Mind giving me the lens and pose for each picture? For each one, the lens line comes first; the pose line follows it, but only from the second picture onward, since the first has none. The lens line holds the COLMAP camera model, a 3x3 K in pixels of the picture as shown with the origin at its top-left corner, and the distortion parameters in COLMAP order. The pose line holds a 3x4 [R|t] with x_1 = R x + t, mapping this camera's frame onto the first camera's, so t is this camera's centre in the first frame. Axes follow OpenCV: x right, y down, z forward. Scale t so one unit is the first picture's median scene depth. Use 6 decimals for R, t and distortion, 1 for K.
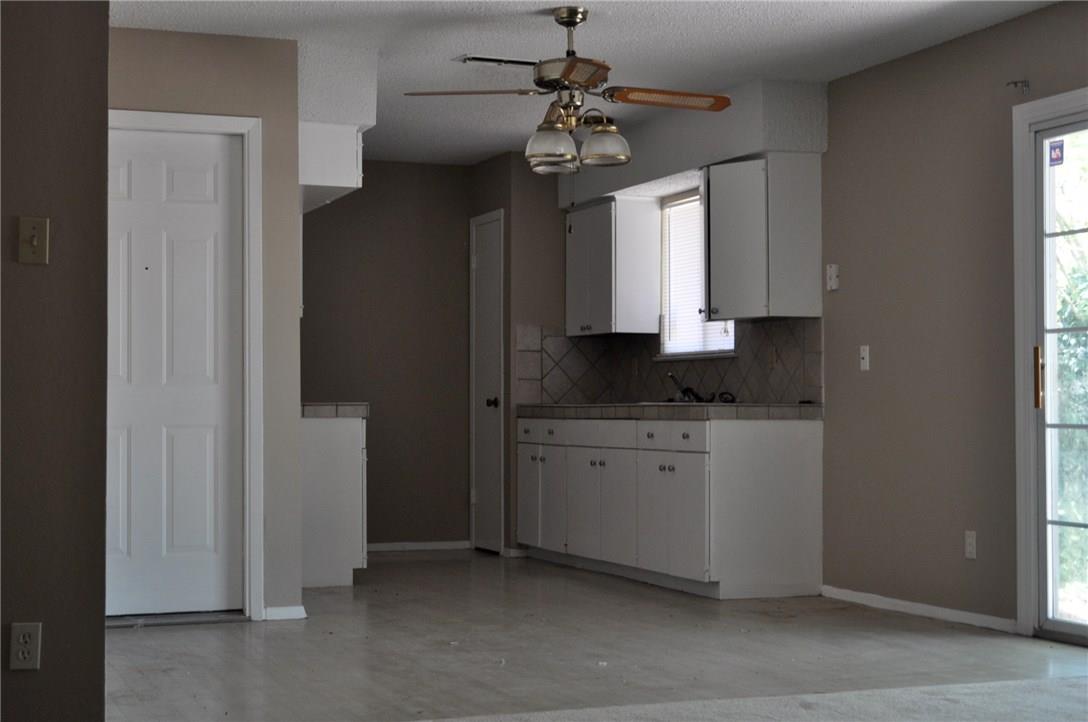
lens RADIAL K [[1688.0, 0, 544.0], [0, 1688.0, 361.0], [0, 0, 1]] dist [0.022933, 0.079516]
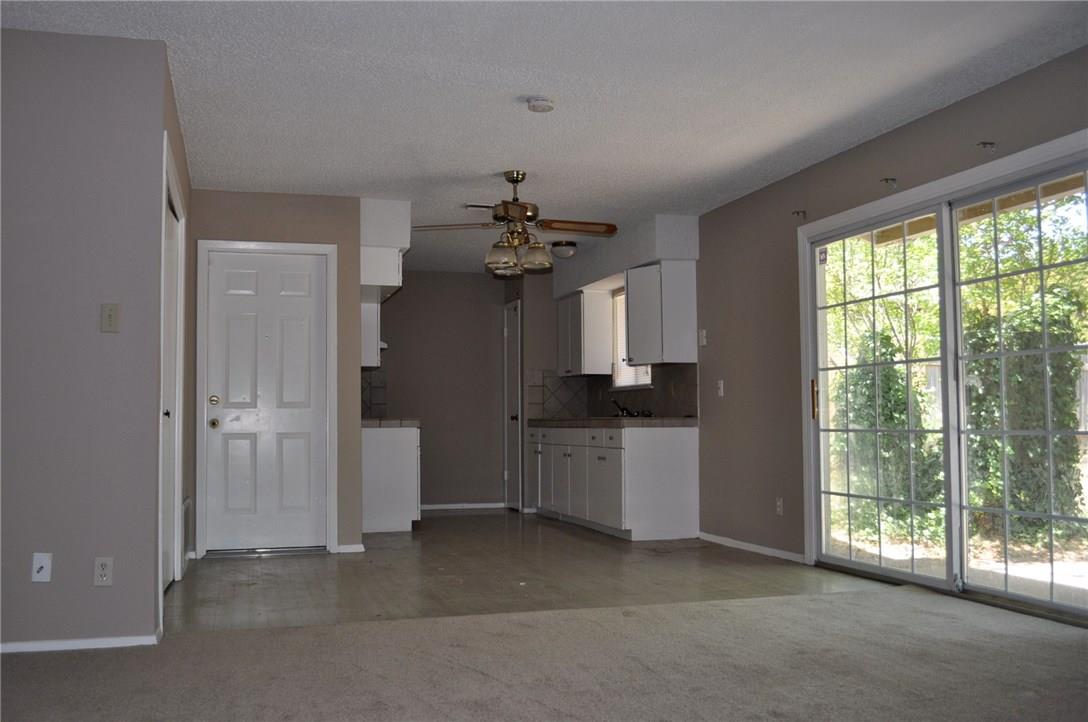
lens RADIAL K [[997.9, 0, 544.0], [0, 997.9, 361.0], [0, 0, 1]] dist [-0.005758, -0.003949]
pose [[0.996675, -0.010672, -0.080783, 0.105233], [0.008047, 0.999431, -0.032759, 0.002147], [0.081087, 0.032000, 0.996193, 0.055344]]
